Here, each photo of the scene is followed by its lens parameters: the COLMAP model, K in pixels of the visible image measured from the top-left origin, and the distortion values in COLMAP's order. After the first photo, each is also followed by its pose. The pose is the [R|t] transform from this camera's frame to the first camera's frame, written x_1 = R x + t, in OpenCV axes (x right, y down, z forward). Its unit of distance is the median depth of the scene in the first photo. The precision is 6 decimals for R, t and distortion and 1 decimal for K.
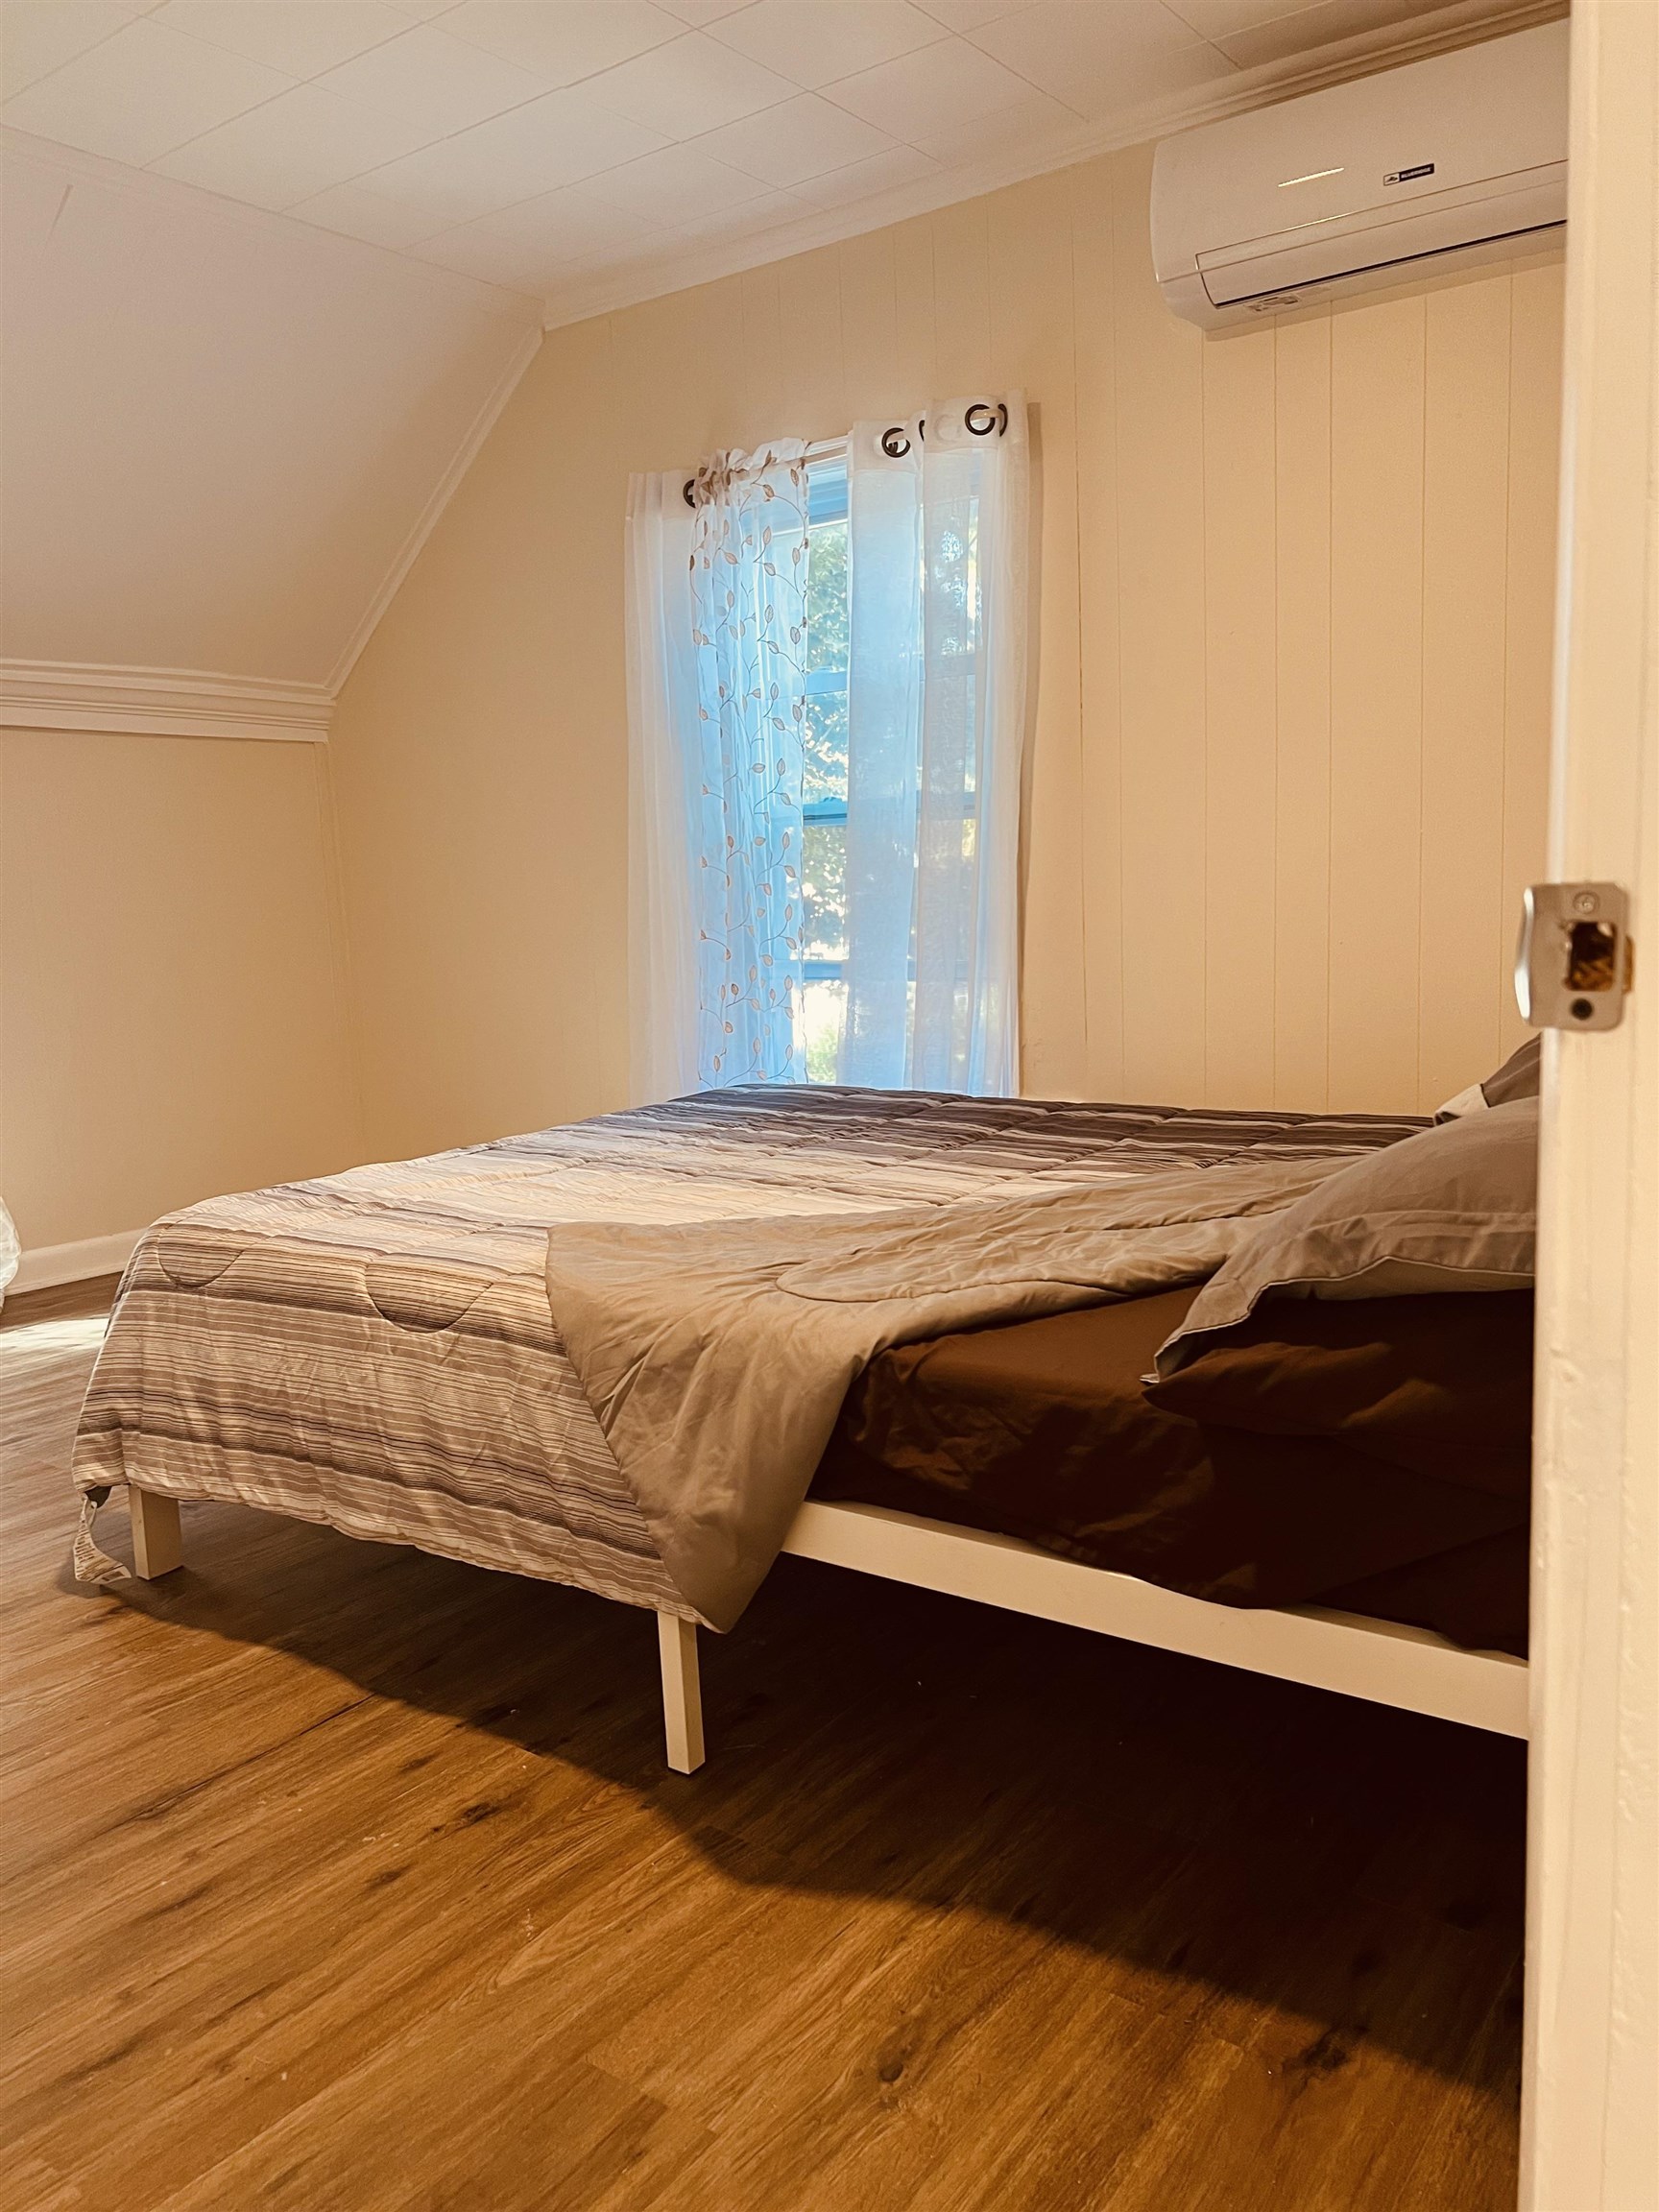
lens RADIAL K [[1698.4, 0, 827.6], [0, 1698.4, 1093.0], [0, 0, 1]] dist [0.052141, -0.064930]
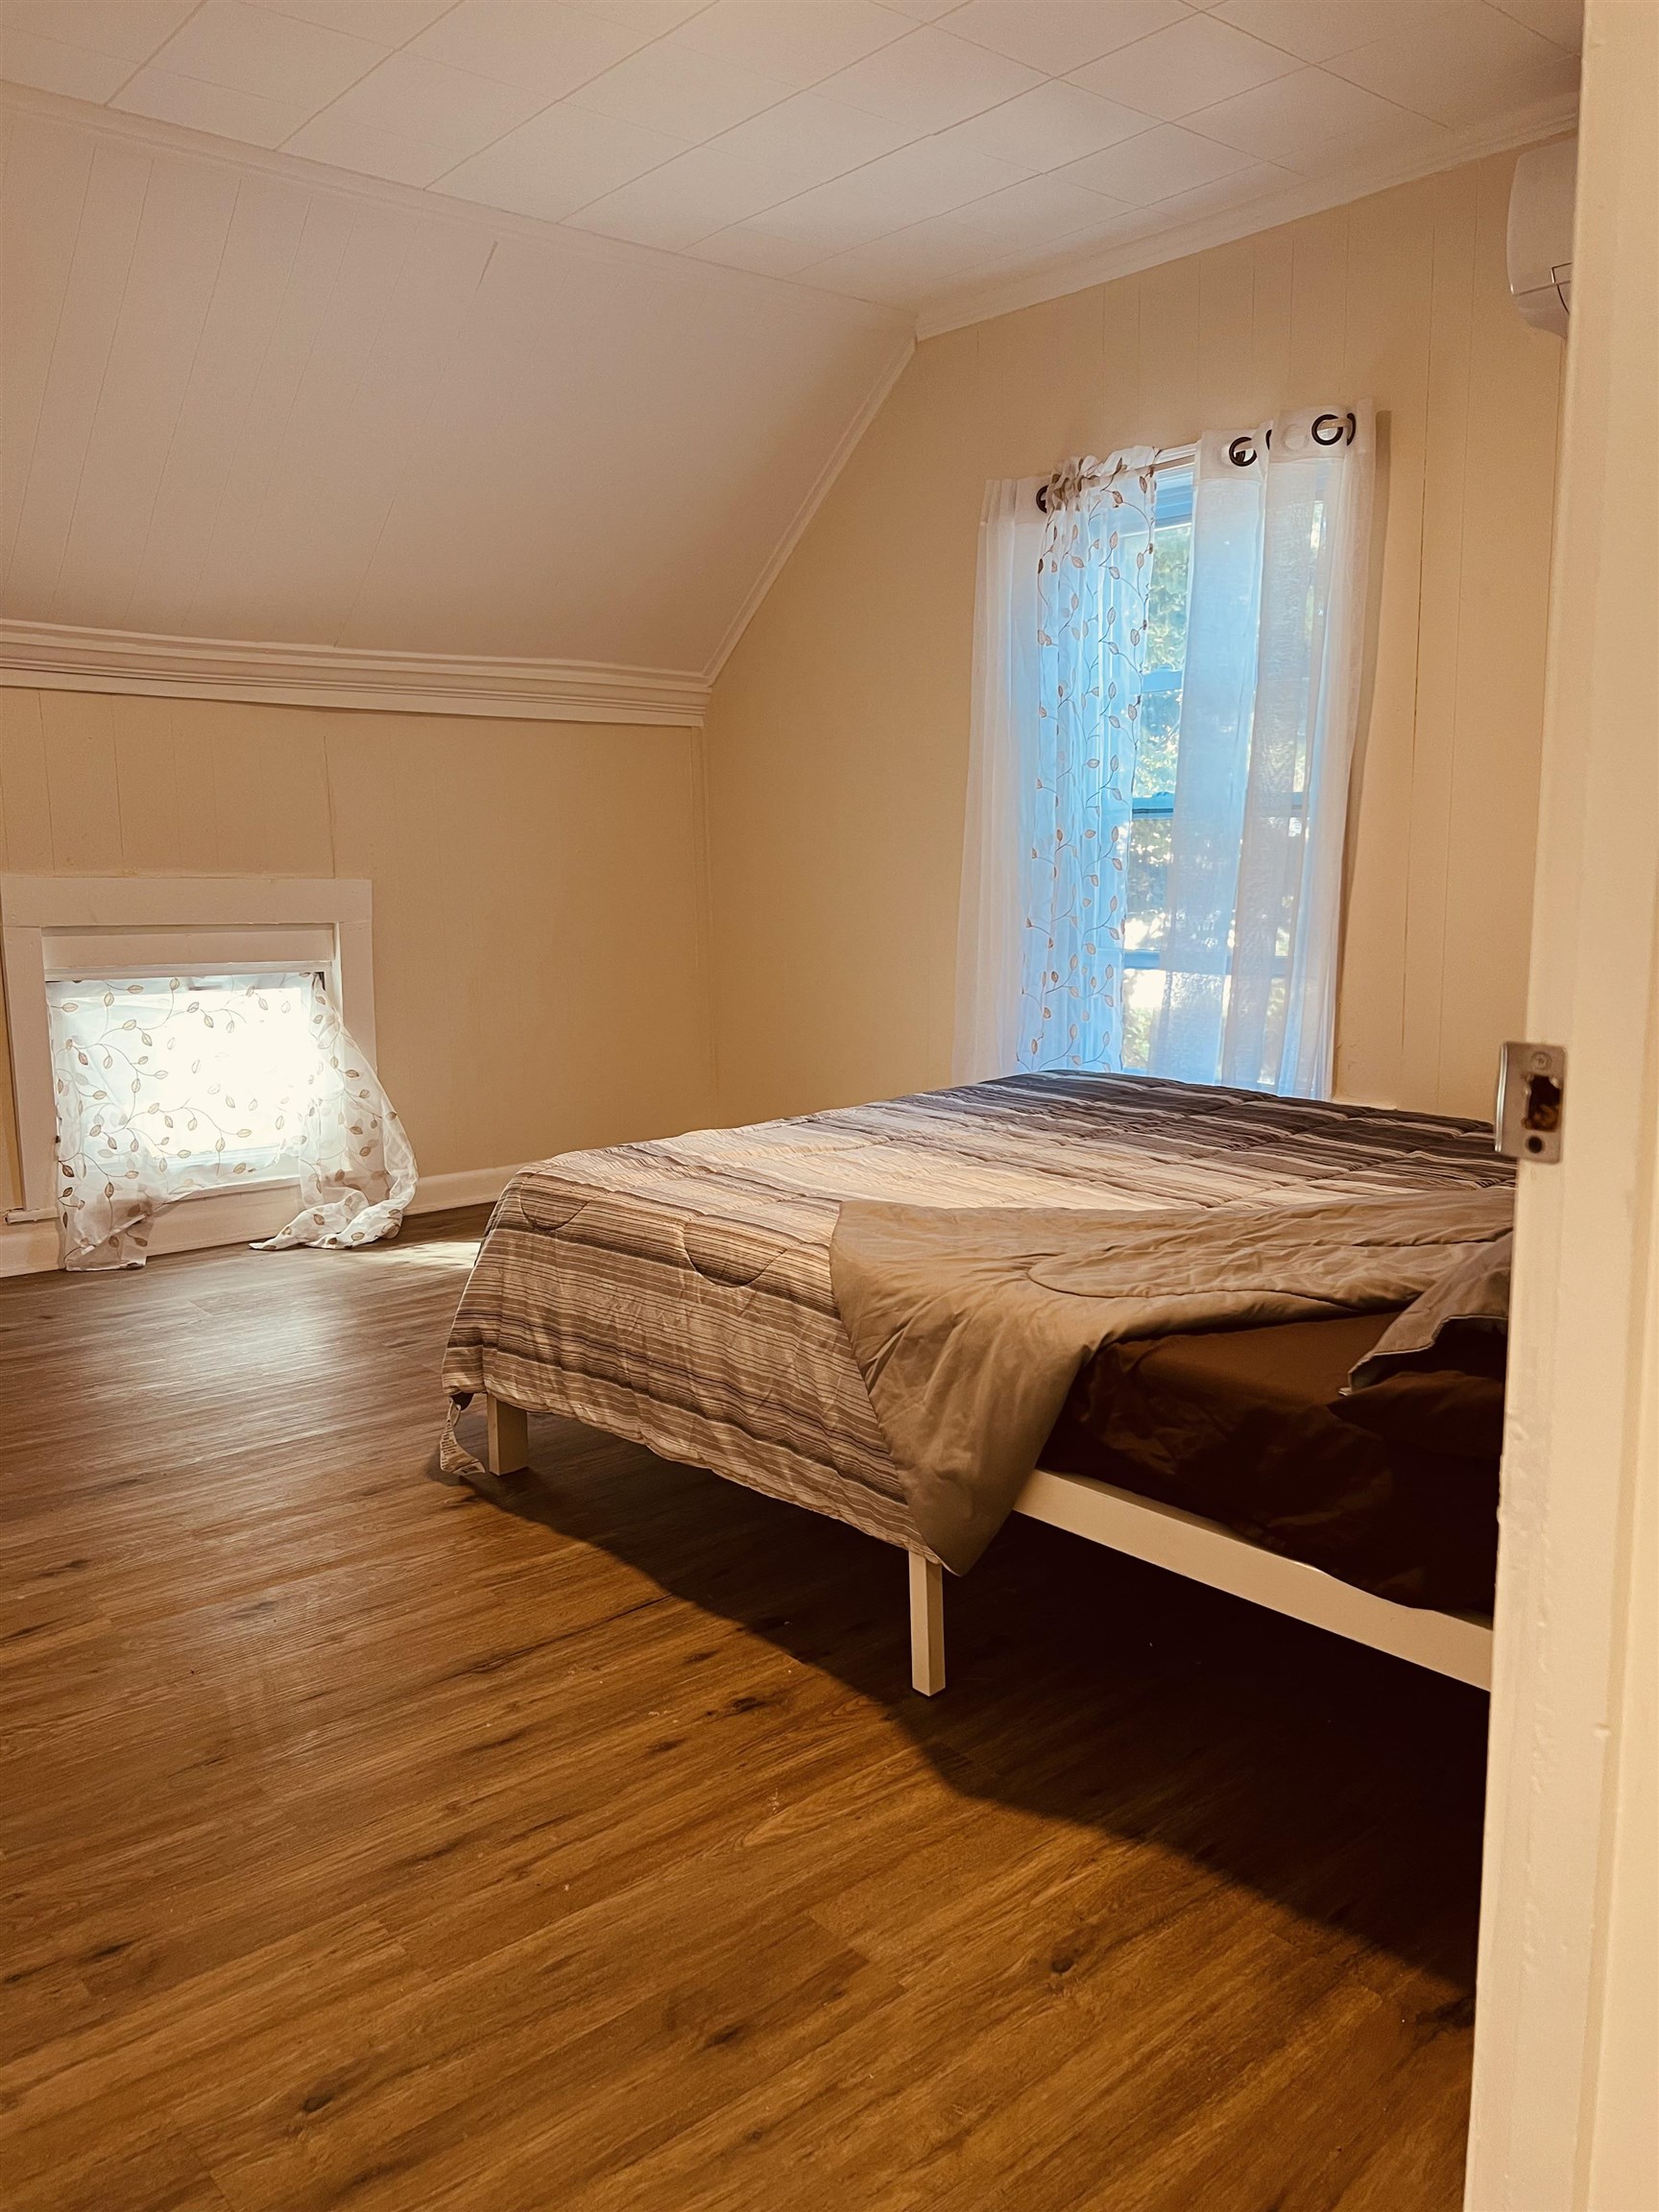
lens RADIAL K [[1698.4, 0, 839.4], [0, 1698.4, 1087.8], [0, 0, 1]] dist [0.052141, -0.064930]
pose [[0.977548, 0.058723, -0.202366, 0.070853], [-0.053981, 0.998124, 0.028876, -0.036287], [0.203682, -0.017303, 0.978884, -0.121376]]
